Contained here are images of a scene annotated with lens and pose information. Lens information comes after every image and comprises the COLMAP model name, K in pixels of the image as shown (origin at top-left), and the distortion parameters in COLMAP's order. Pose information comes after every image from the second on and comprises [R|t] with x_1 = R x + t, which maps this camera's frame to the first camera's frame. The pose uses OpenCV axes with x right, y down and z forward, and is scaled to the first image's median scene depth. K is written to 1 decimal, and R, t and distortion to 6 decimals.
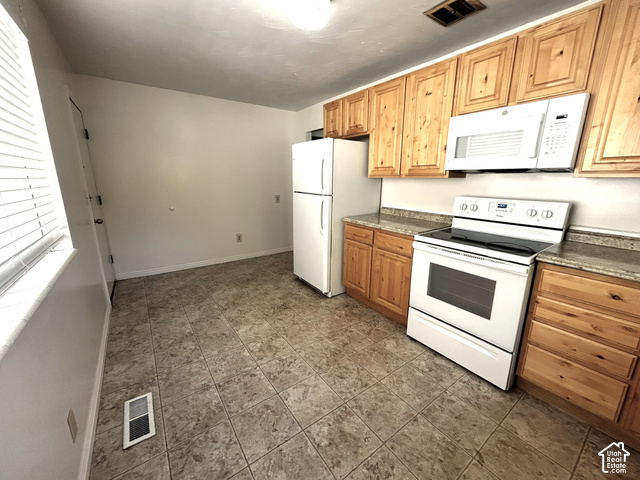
lens RADIAL K [[259.0, 0, 320.0], [0, 259.0, 240.0], [0, 0, 1]] dist [-0.000265, 0.000033]
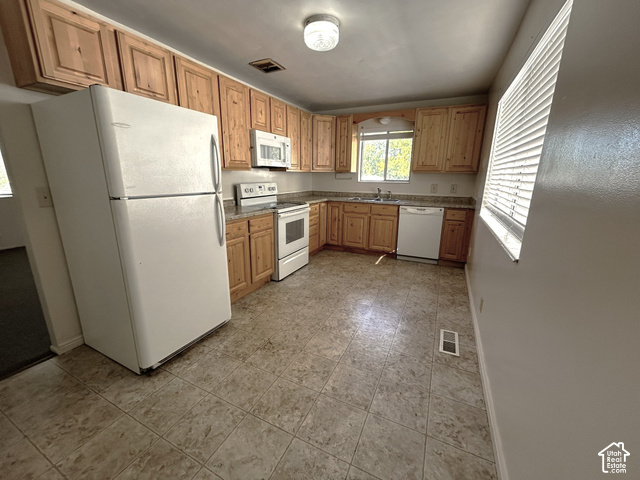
lens RADIAL K [[259.0, 0, 320.0], [0, 259.0, 240.0], [0, 0, 1]] dist [-0.000265, 0.000033]
pose [[-0.480530, -0.226804, 0.847143, -0.930582], [0.190819, 0.915795, 0.353424, -0.303386], [-0.855967, 0.331481, -0.396788, 1.287451]]
